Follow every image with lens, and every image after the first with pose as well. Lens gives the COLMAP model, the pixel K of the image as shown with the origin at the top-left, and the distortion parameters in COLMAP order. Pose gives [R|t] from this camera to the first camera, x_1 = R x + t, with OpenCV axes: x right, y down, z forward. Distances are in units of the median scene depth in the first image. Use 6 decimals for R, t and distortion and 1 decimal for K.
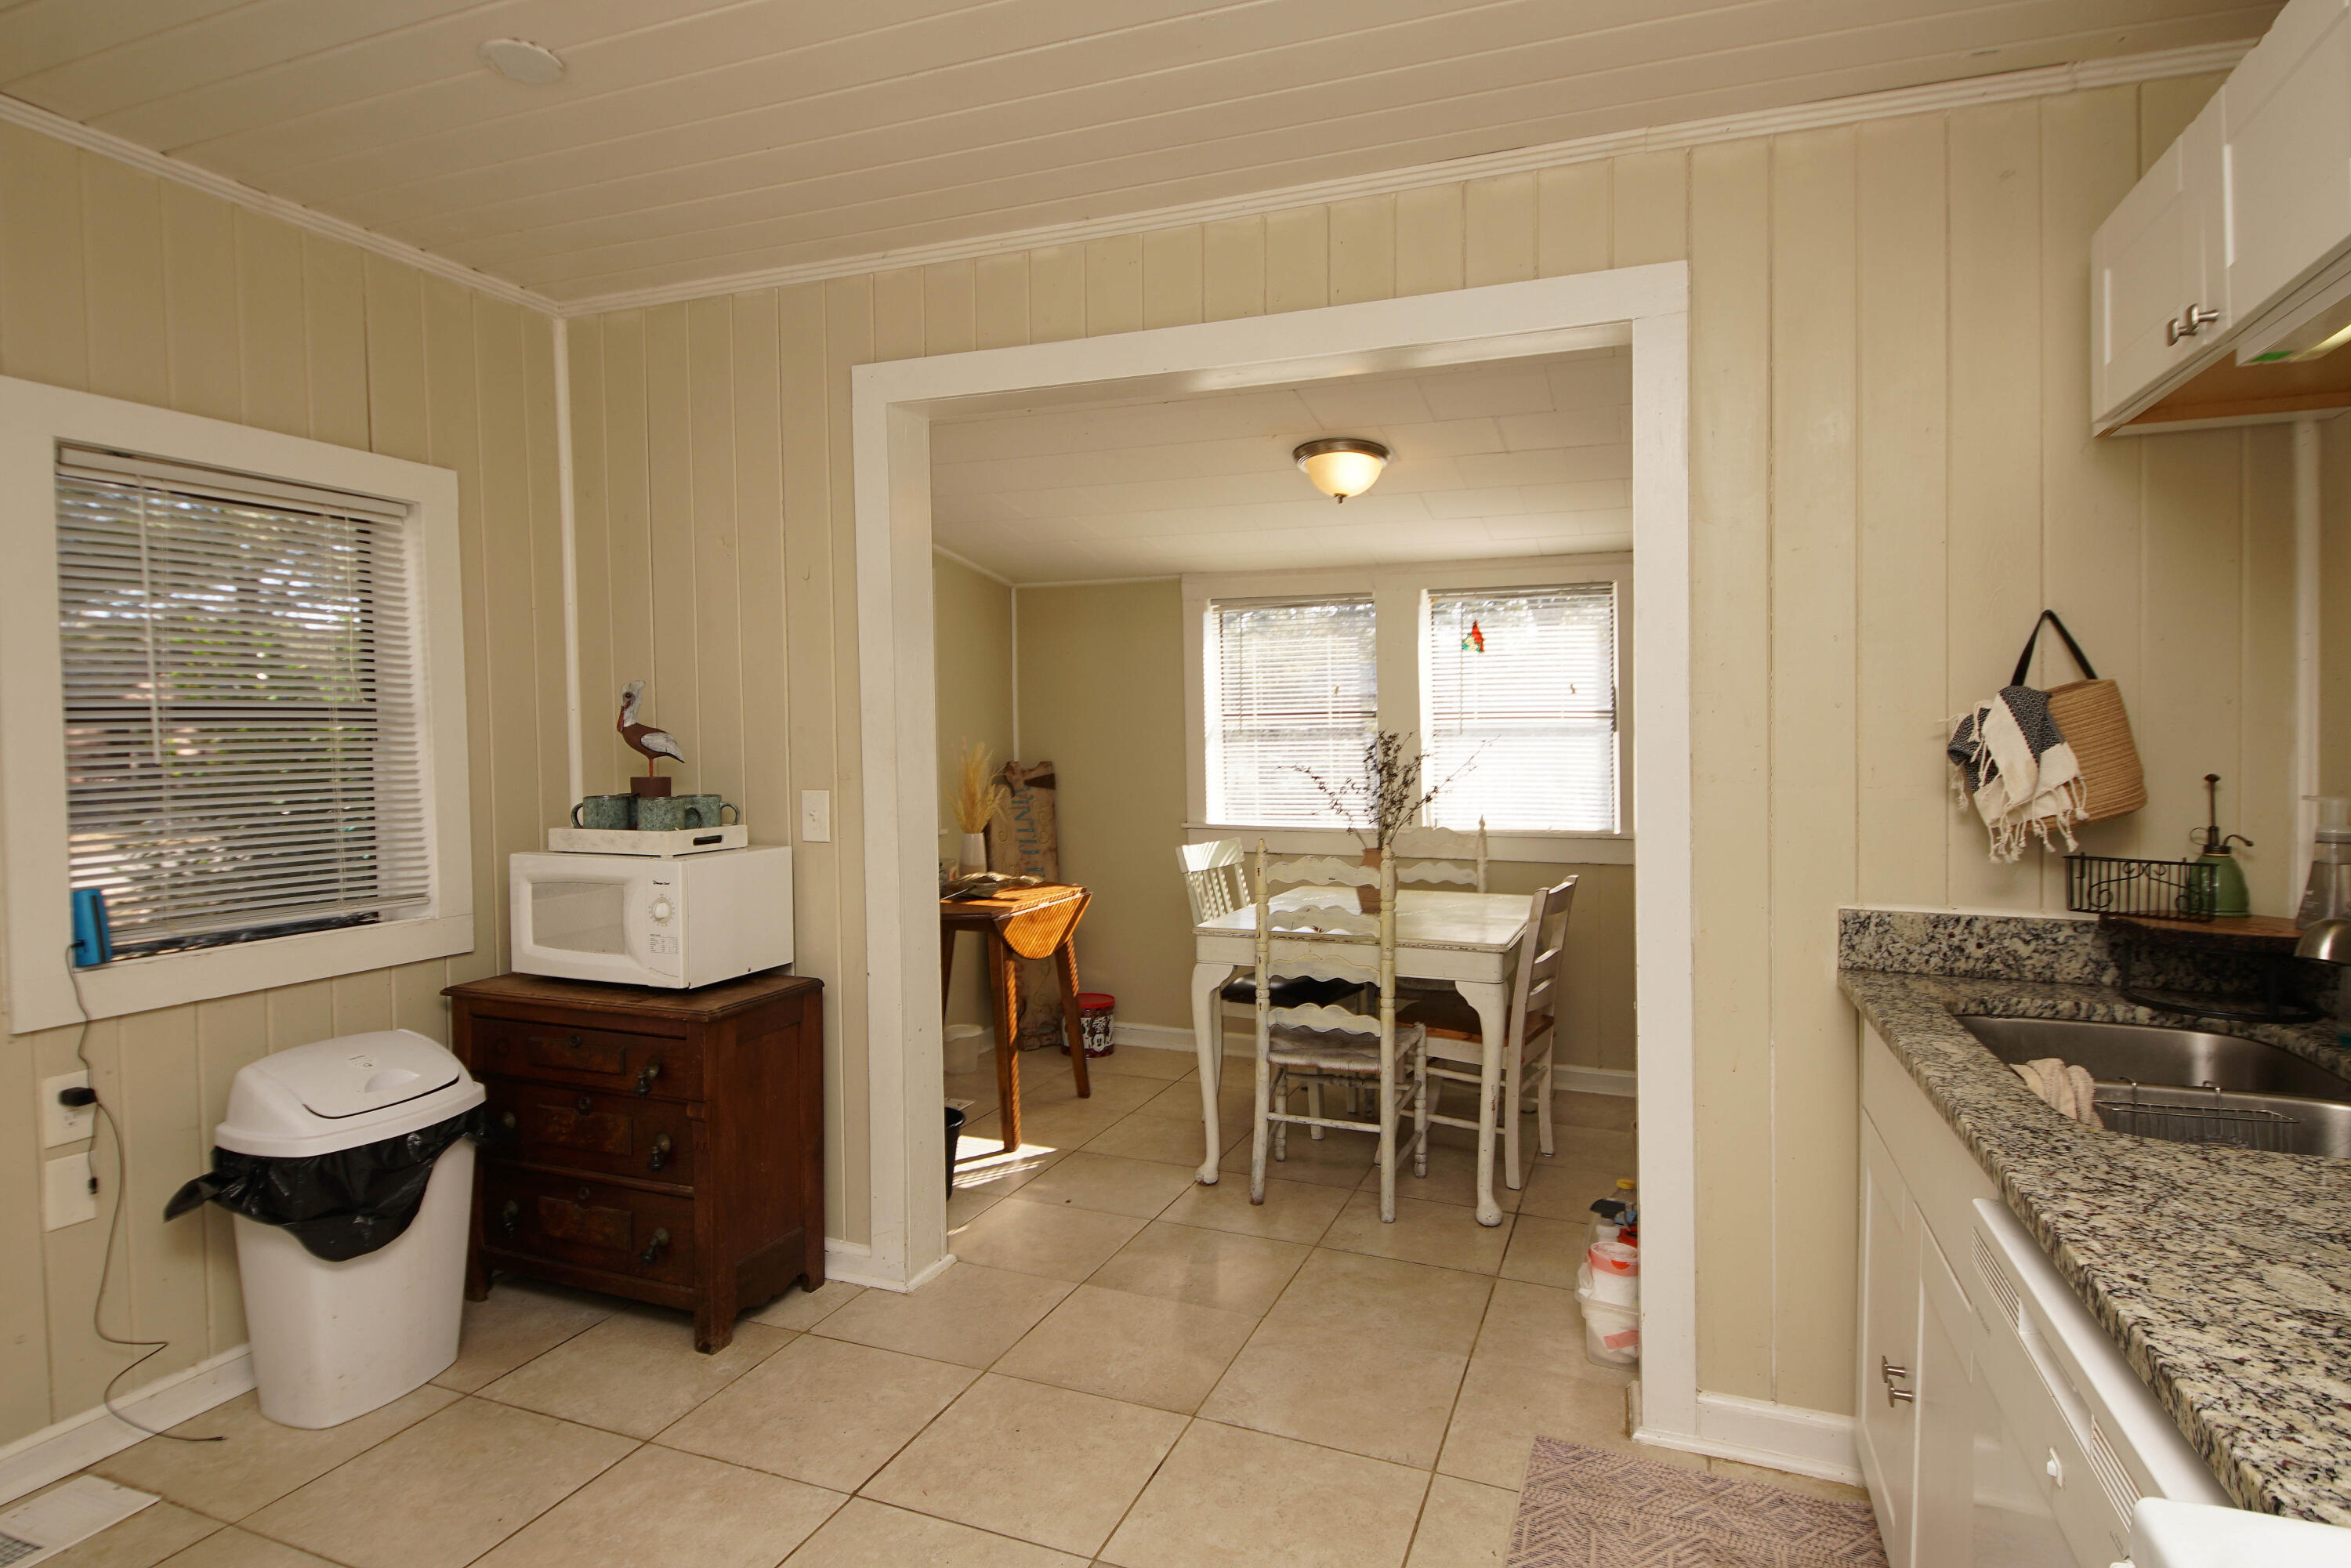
lens RADIAL K [[1259.5, 0, 1157.4], [0, 1259.5, 766.5], [0, 0, 1]] dist [0.037953, -0.034211]
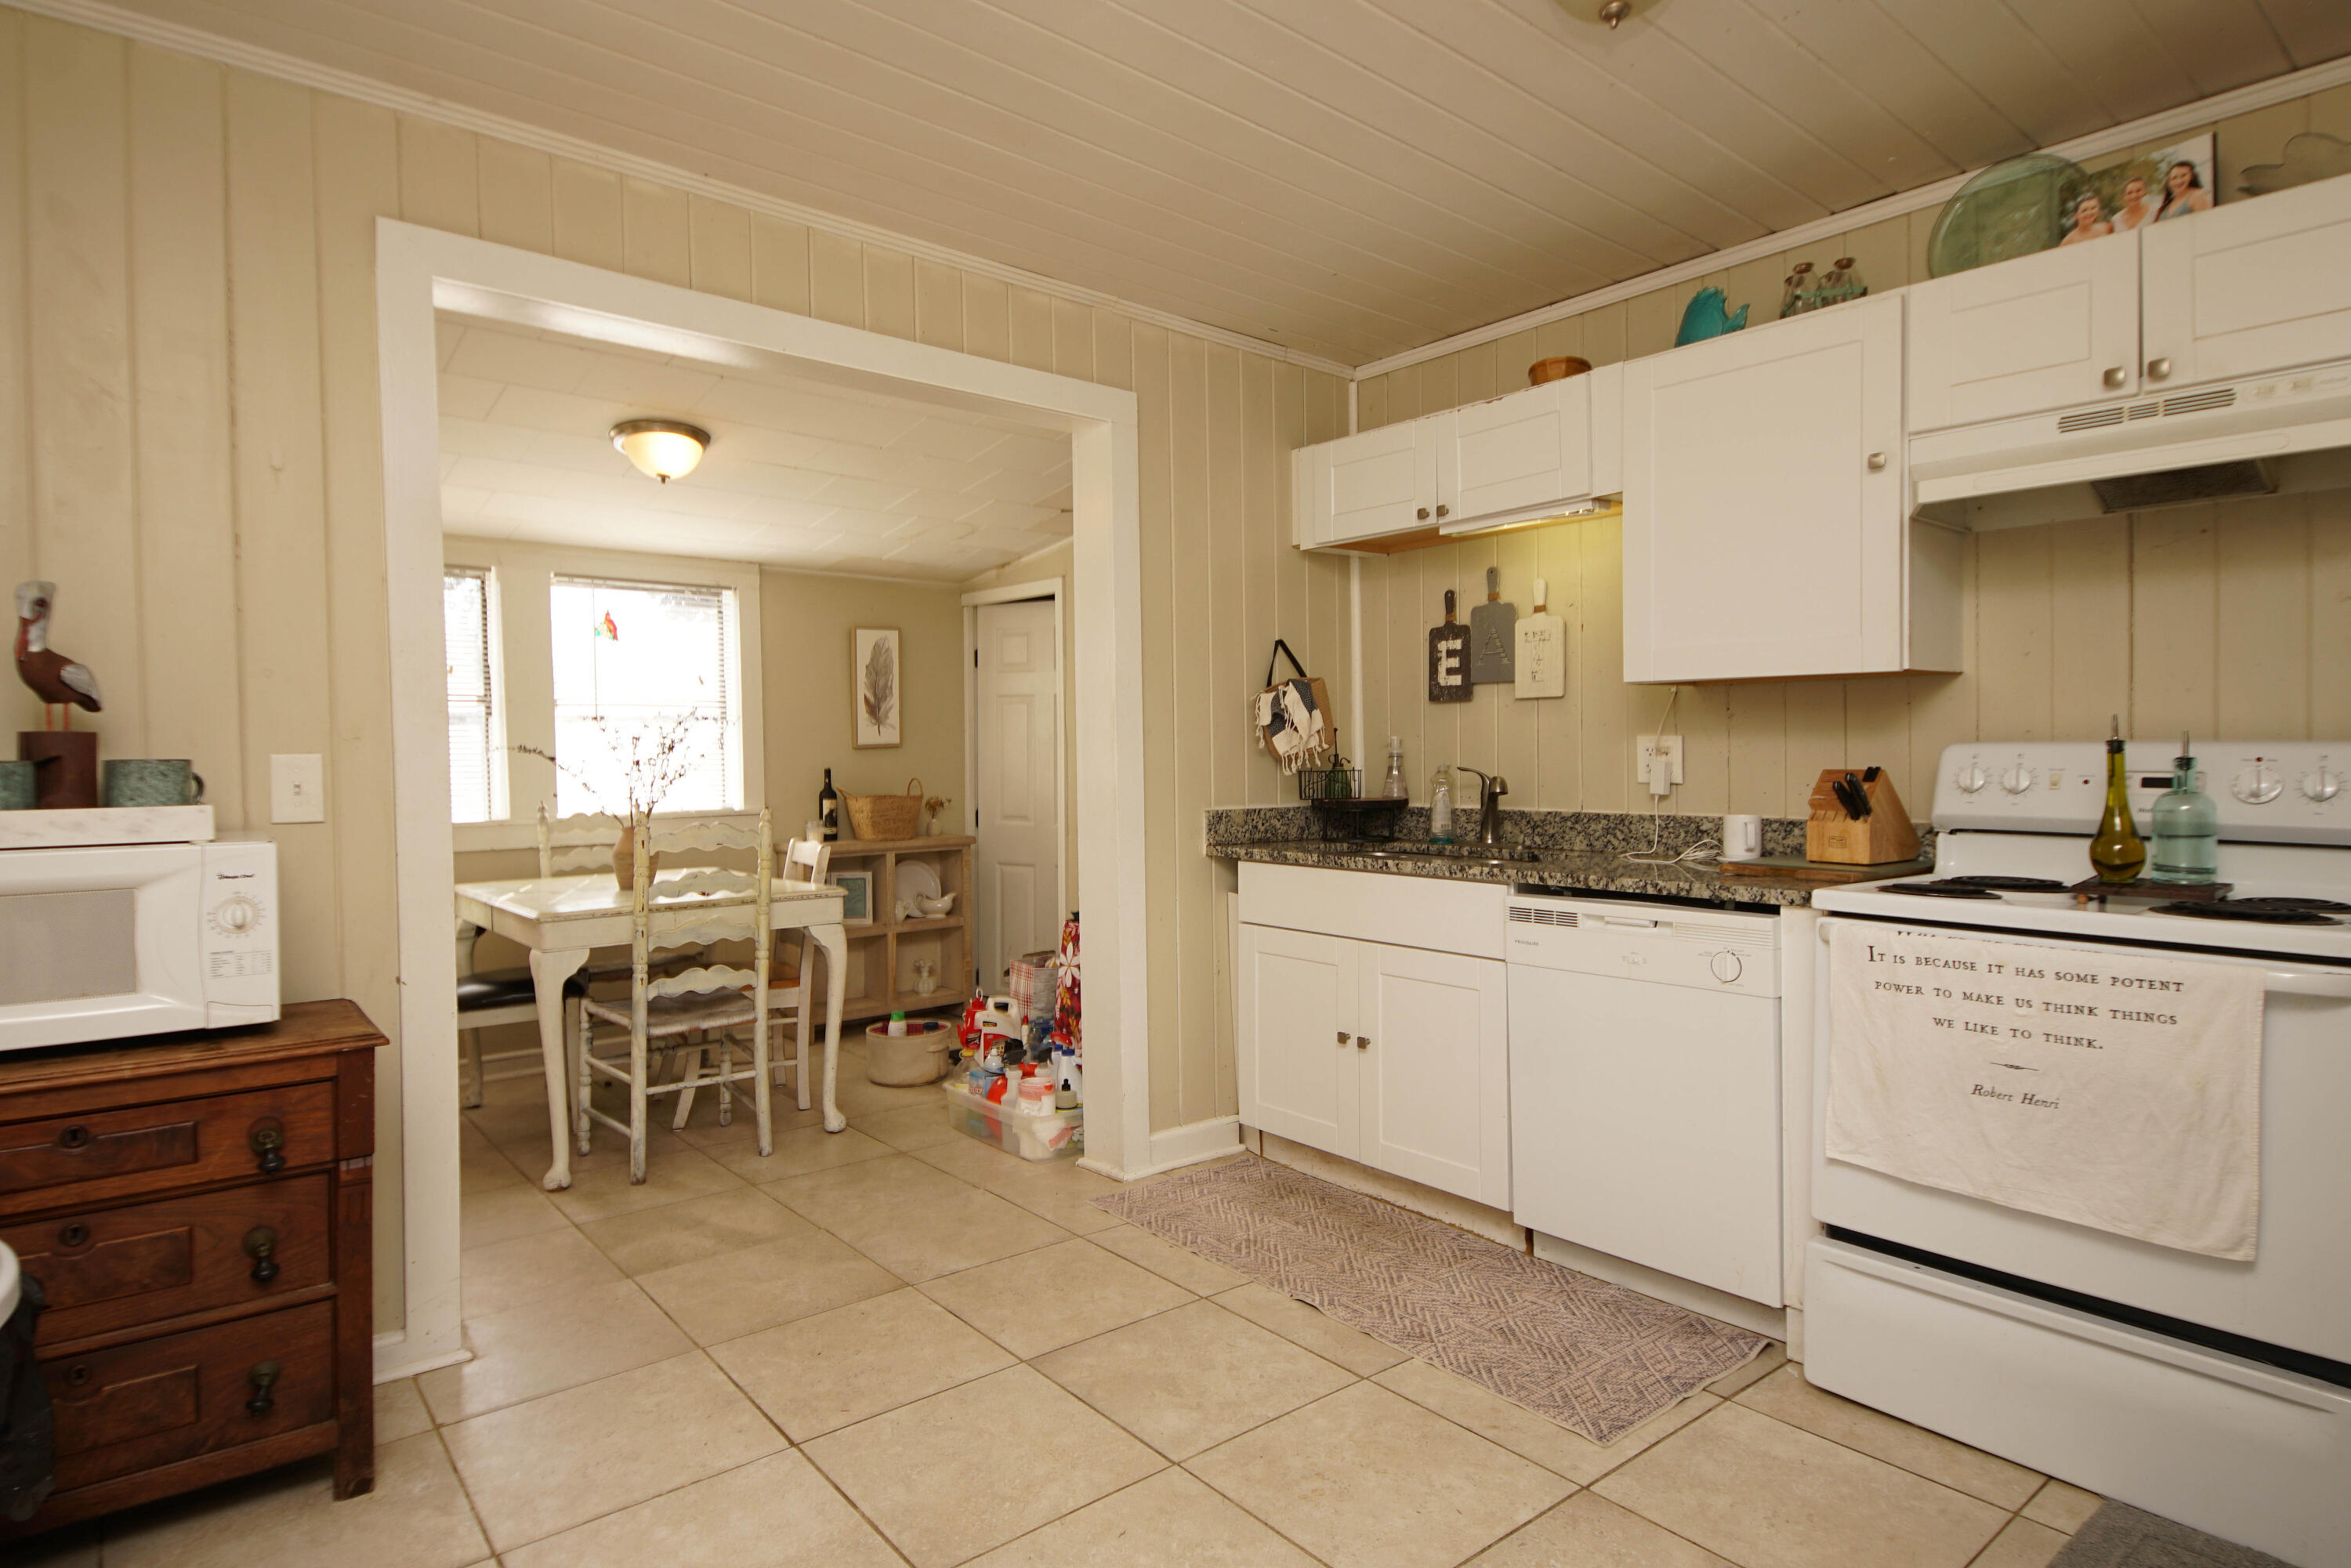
lens RADIAL K [[1259.5, 0, 1157.4], [0, 1259.5, 766.5], [0, 0, 1]] dist [0.037953, -0.034211]
pose [[0.487584, -0.011381, 0.873002, -0.609594], [0.028487, 0.999590, -0.002879, 0.038321], [-0.872611, 0.026273, 0.487709, 0.168125]]
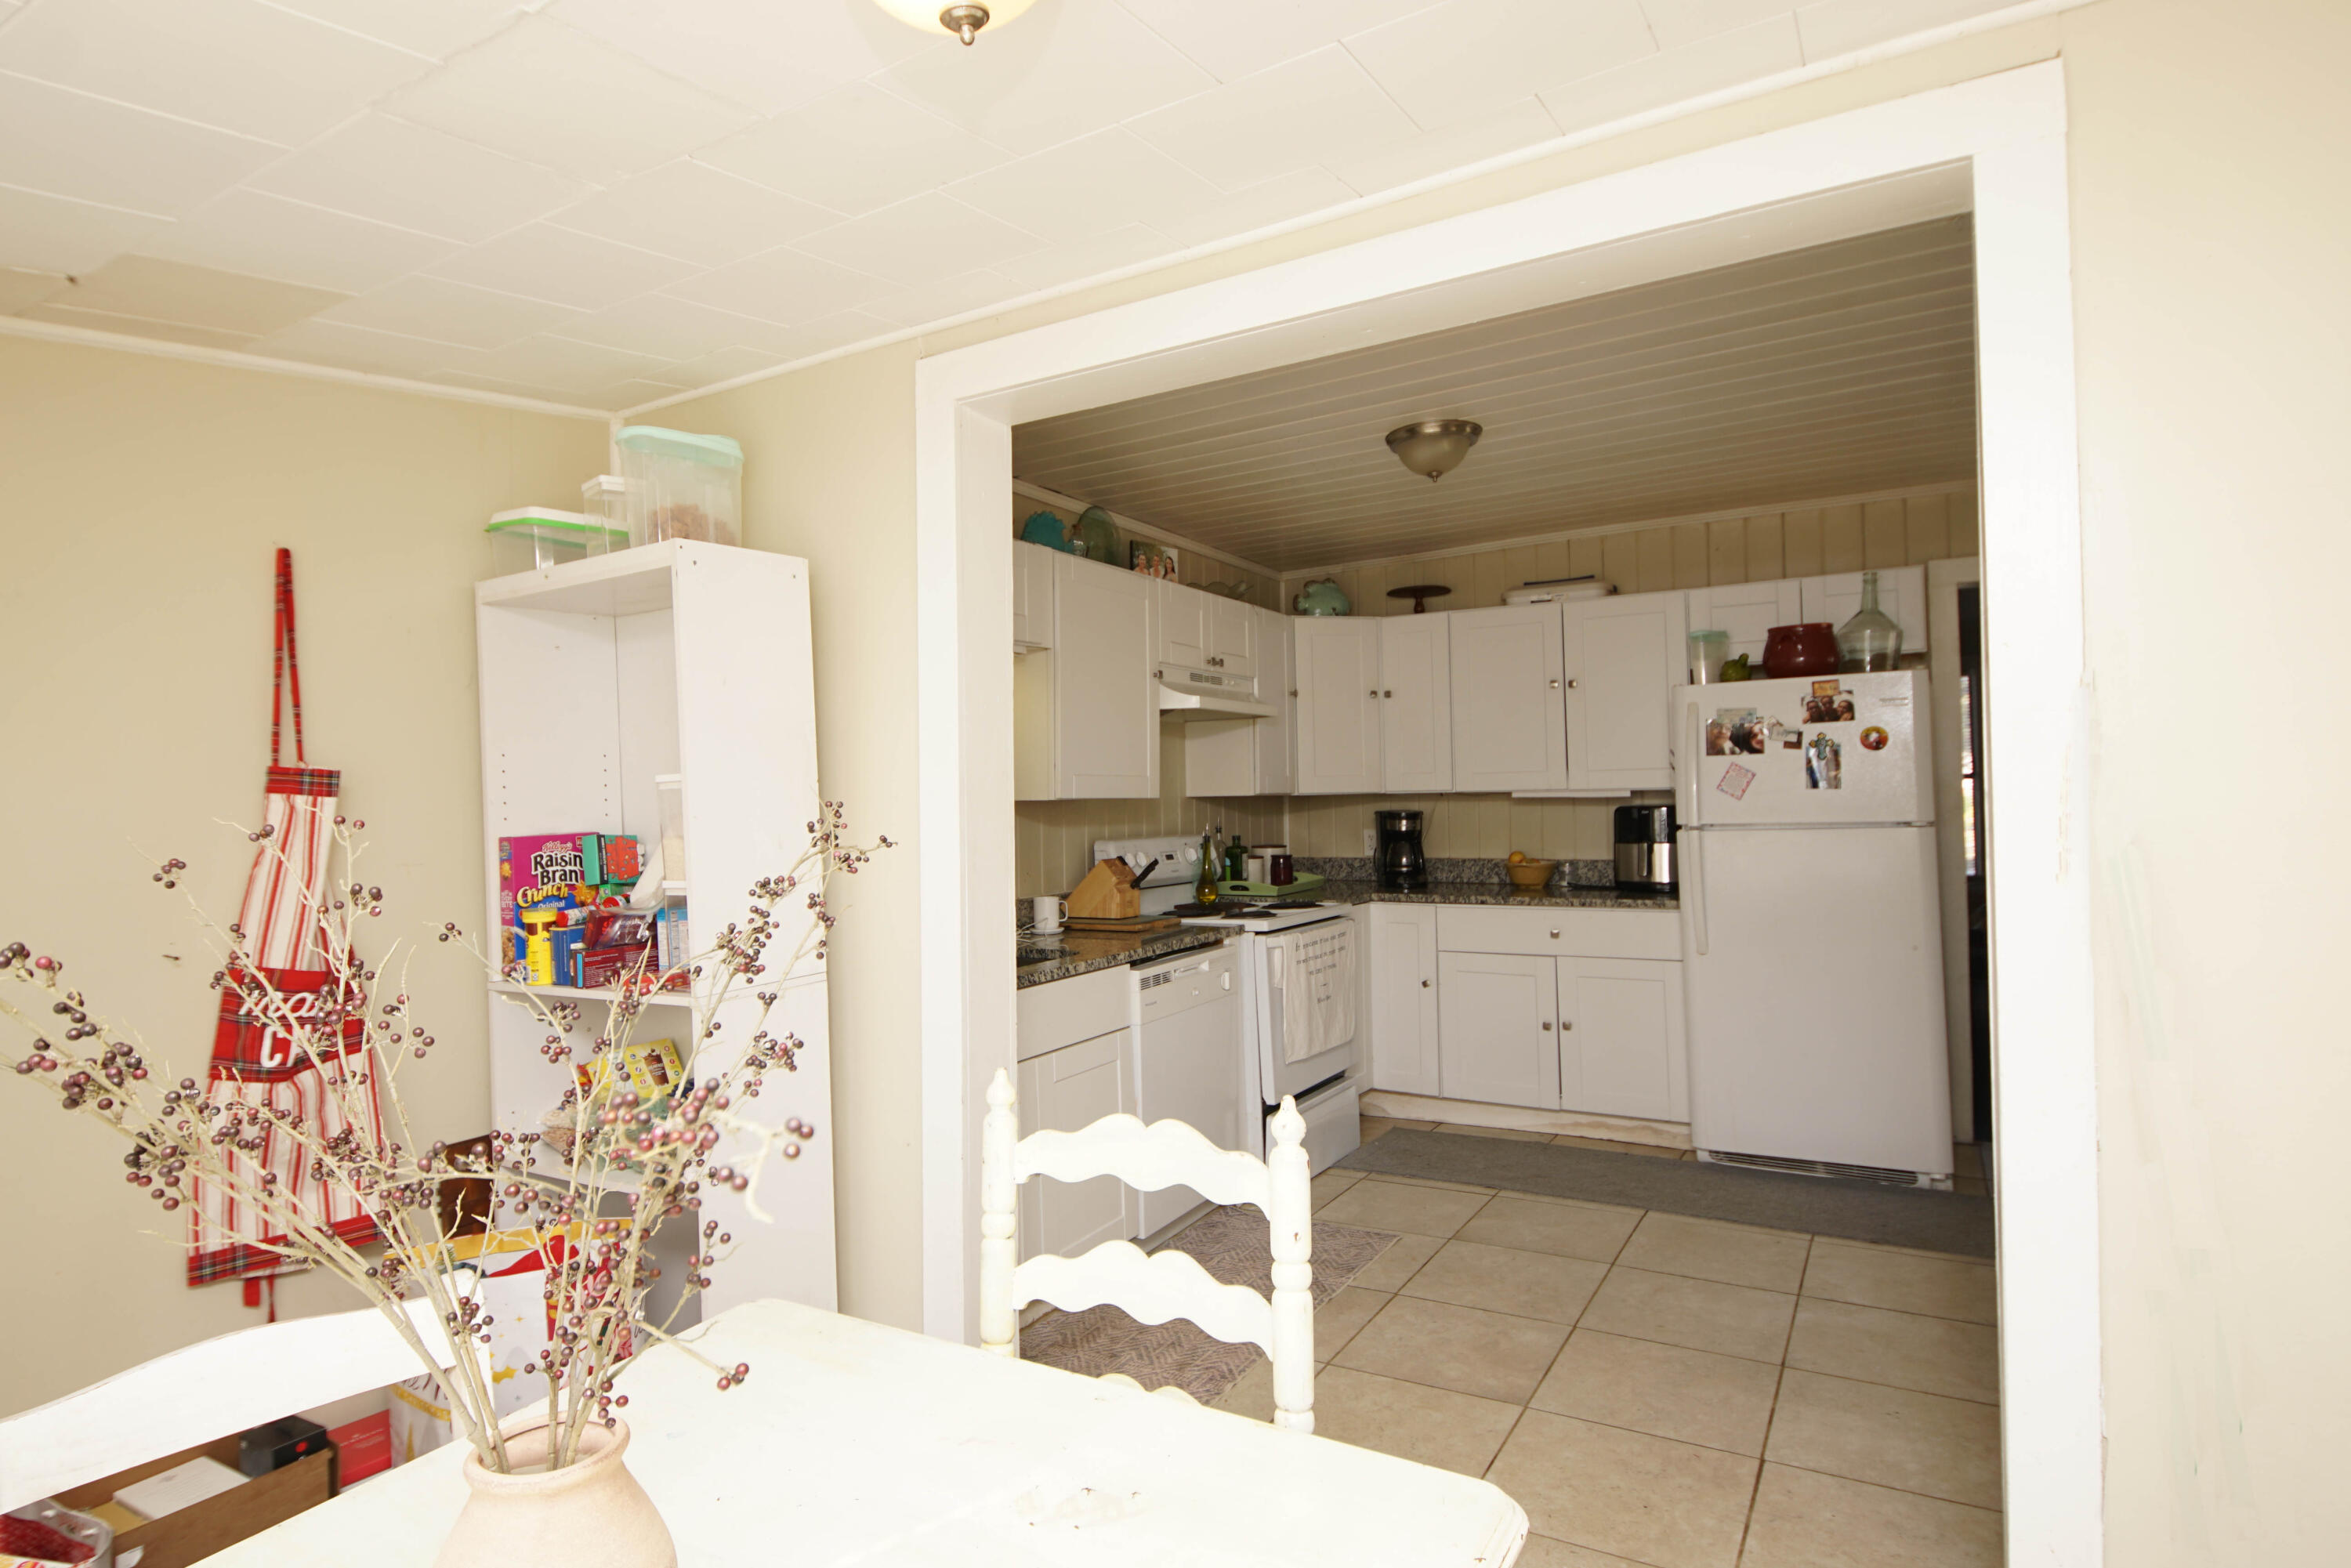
lens RADIAL K [[1259.5, 0, 1157.4], [0, 1259.5, 766.5], [0, 0, 1]] dist [0.037953, -0.034211]
pose [[-0.987414, 0.032050, 0.154874, 0.062306], [0.032052, 0.999483, -0.002483, -0.036408], [-0.154873, 0.002513, -0.987931, 1.406496]]
